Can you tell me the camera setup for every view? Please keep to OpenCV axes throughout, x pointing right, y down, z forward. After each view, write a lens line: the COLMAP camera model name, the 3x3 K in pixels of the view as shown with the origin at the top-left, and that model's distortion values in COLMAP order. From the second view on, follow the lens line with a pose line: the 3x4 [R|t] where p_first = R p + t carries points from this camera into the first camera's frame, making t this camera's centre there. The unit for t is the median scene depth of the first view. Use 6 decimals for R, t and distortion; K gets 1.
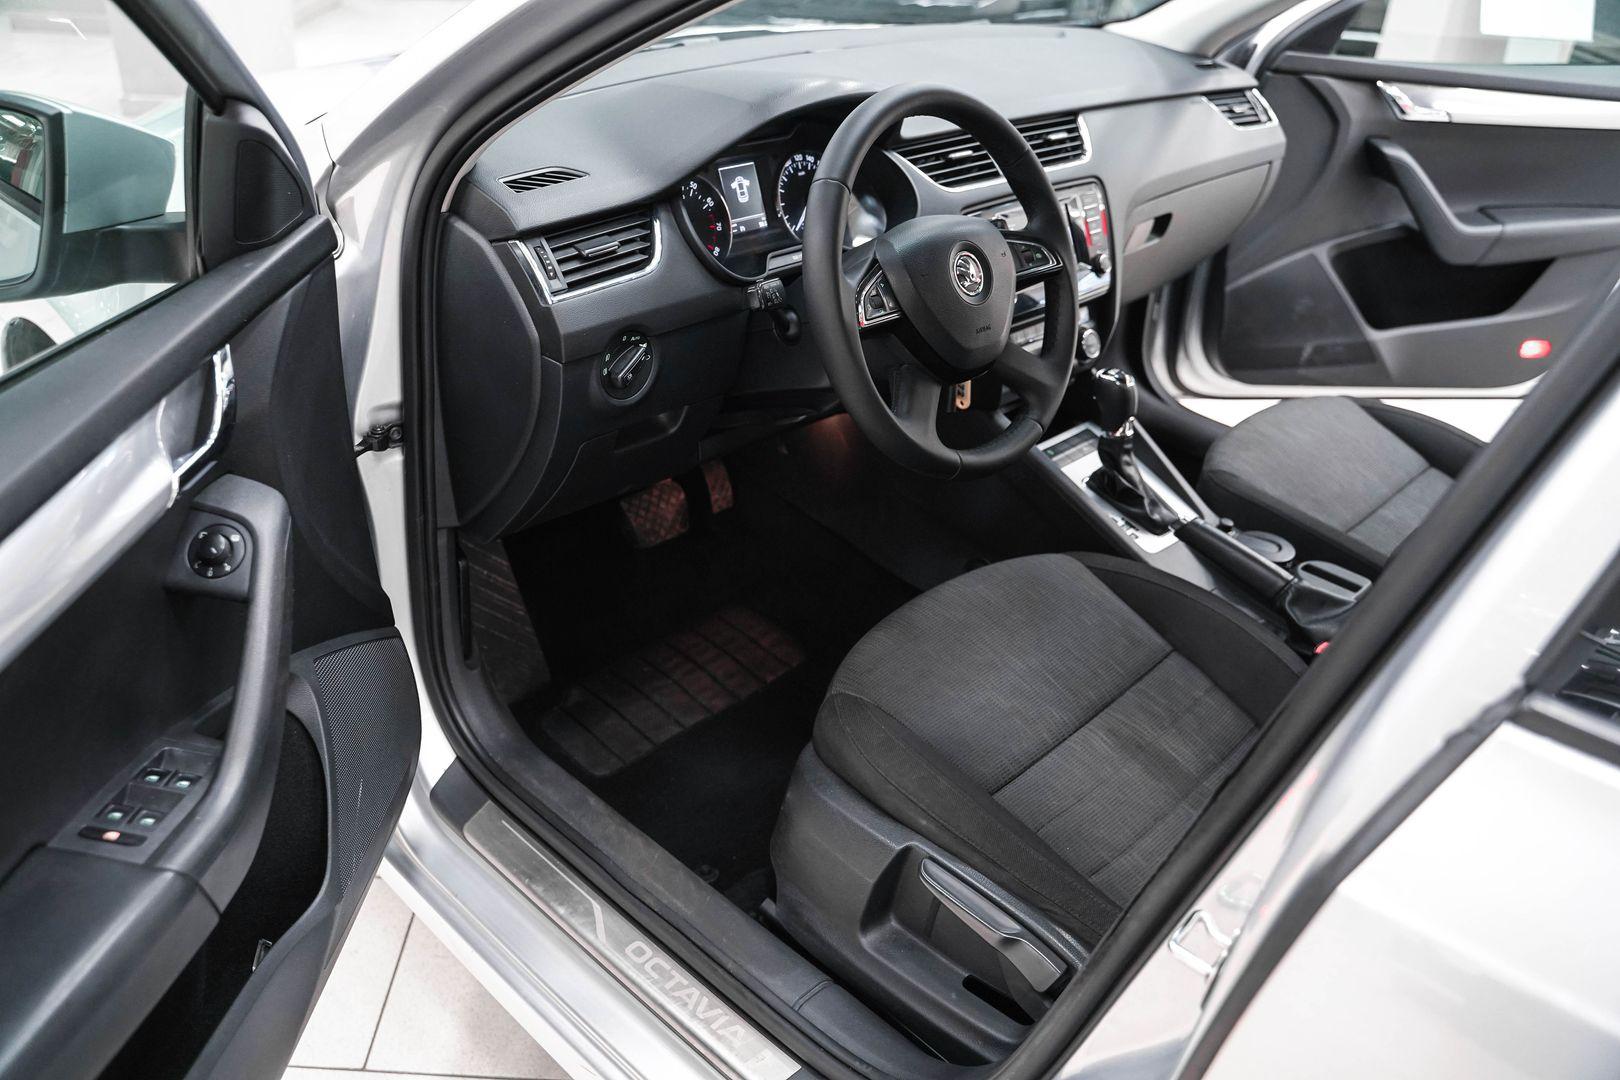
lens RADIAL K [[1339.6, 0, 810.0], [0, 1339.6, 540.0], [0, 0, 1]] dist [-0.117277, 0.093380]
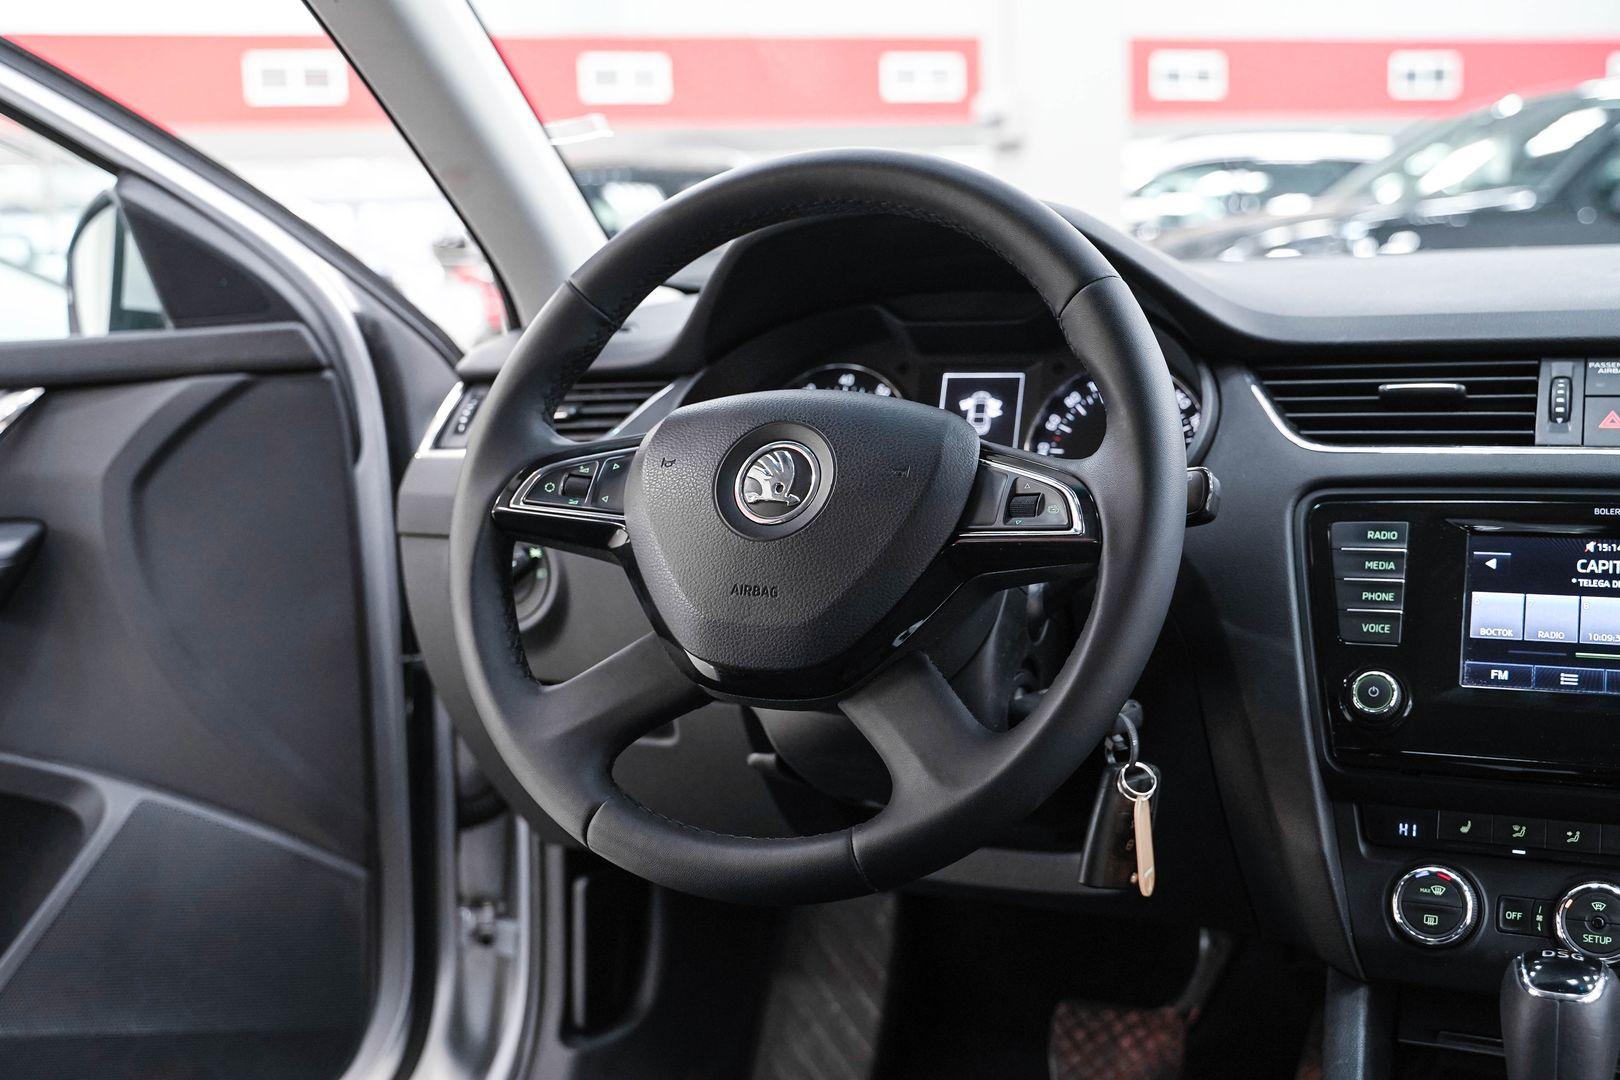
lens RADIAL K [[1822.8, 0, 777.8], [0, 1822.8, 505.7], [0, 0, 1]] dist [-0.052235, 0.053353]
pose [[0.308226, 0.036660, -0.950607, 0.577196], [-0.427700, 0.897912, -0.104050, -0.090074], [0.849746, 0.438646, 0.292439, 0.599733]]
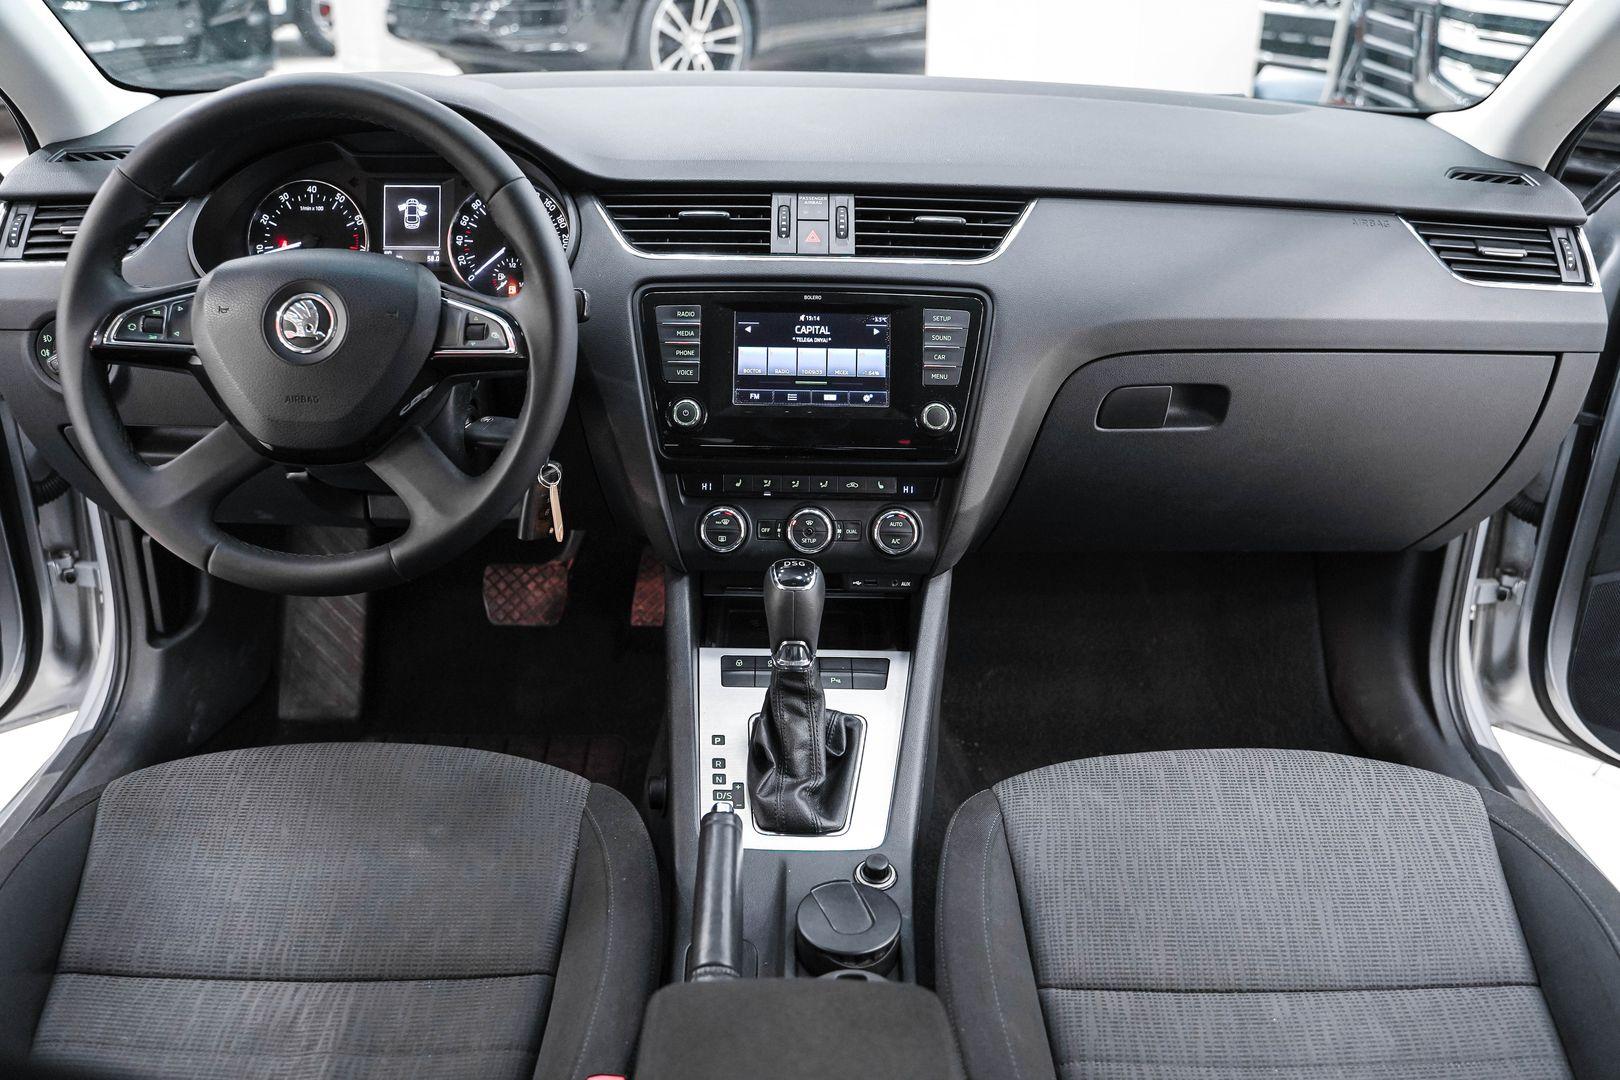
lens RADIAL K [[1339.6, 0, 810.0], [0, 1339.6, 540.0], [0, 0, 1]] dist [-0.117277, 0.093380]
pose [[0.691010, 0.267167, -0.671660, 0.630947], [-0.335371, 0.941624, 0.029518, -0.150361], [0.640337, 0.204858, 0.740271, 0.492115]]
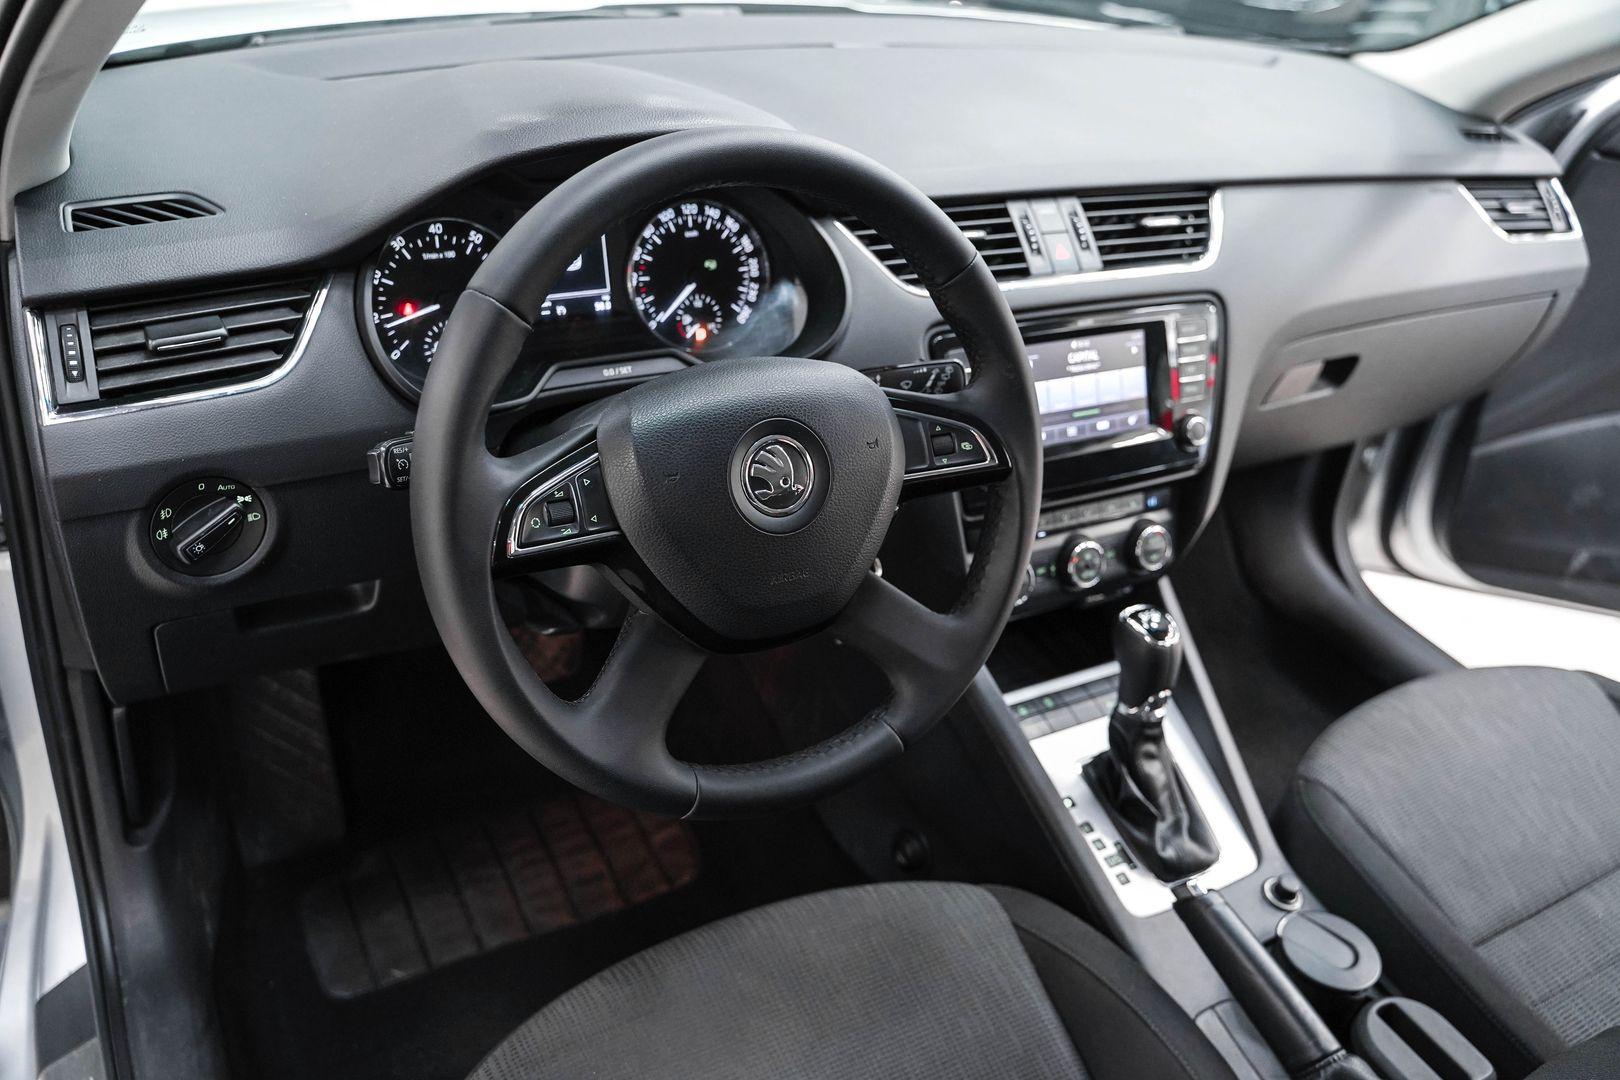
lens RADIAL K [[1339.6, 0, 810.0], [0, 1339.6, 540.0], [0, 0, 1]] dist [-0.117277, 0.093380]
pose [[0.954368, 0.199041, -0.222629, 0.196610], [-0.192978, 0.979984, 0.048891, -0.151898], [0.227904, -0.003698, 0.973676, 0.335038]]
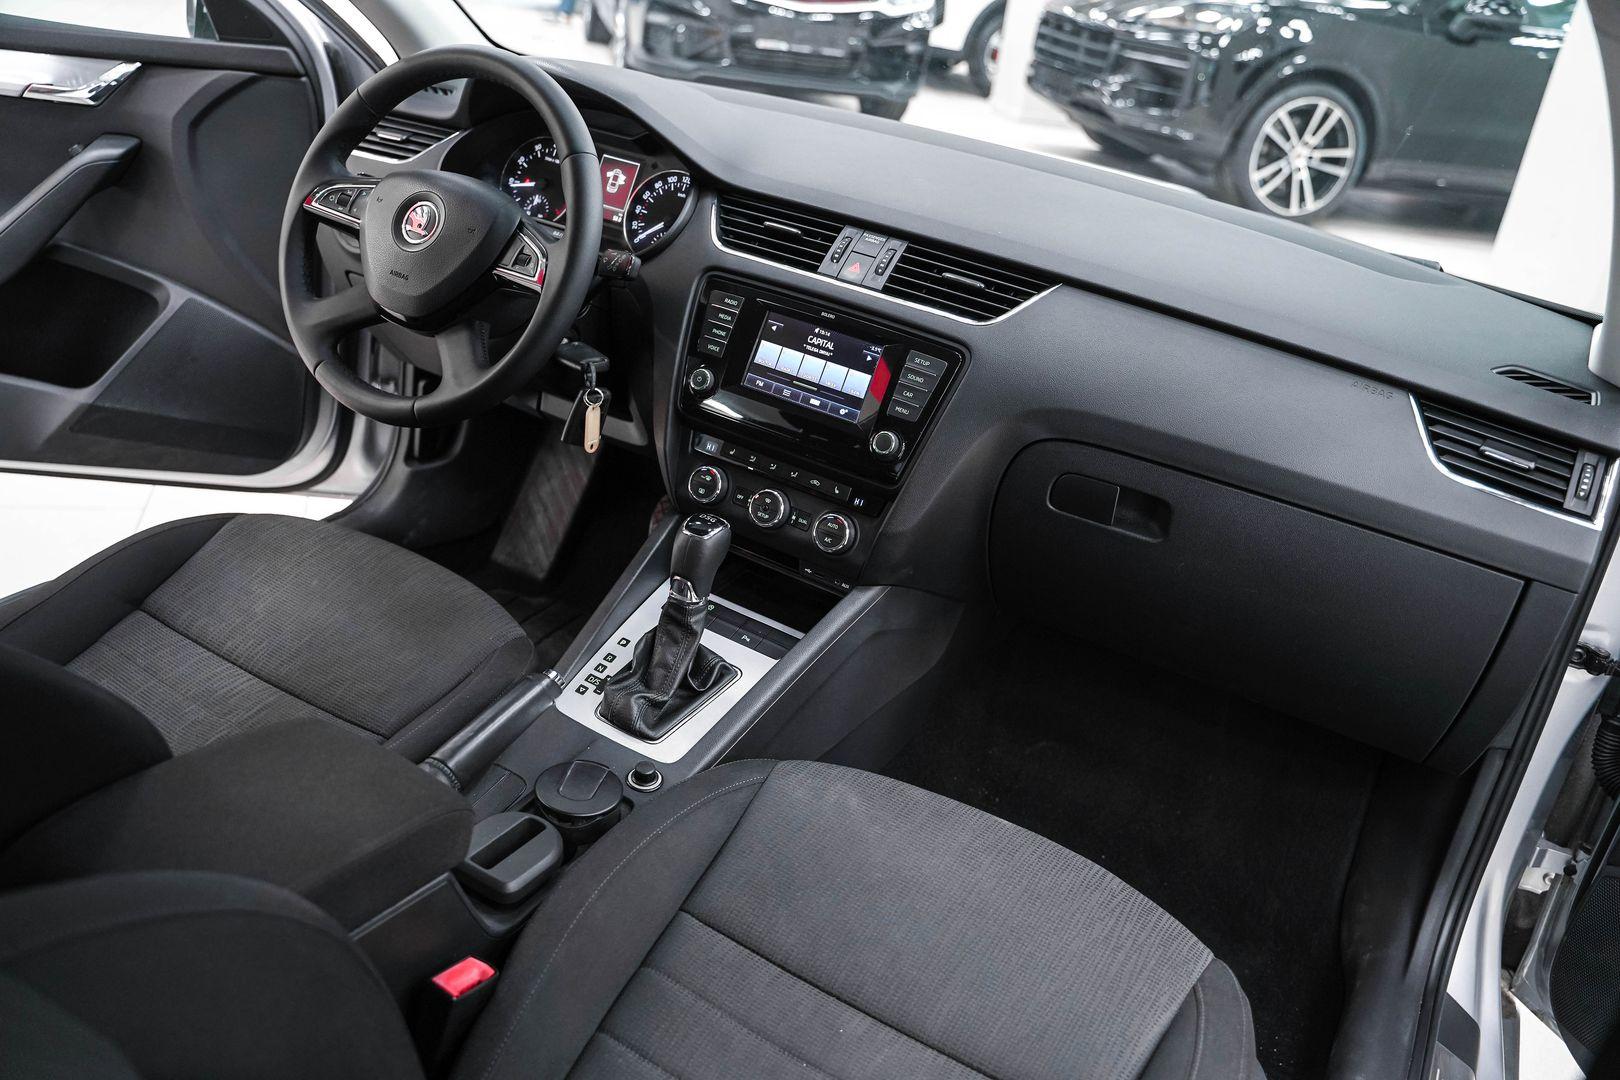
lens RADIAL K [[1310.9, 0, 810.0], [0, 1310.9, 540.0], [0, 0, 1]] dist [-0.119604, 0.087377]
pose [[0.240605, 0.396507, -0.885941, 0.862361], [-0.592772, 0.782793, 0.189357, -0.277506], [0.768590, 0.479601, 0.423382, 0.692730]]
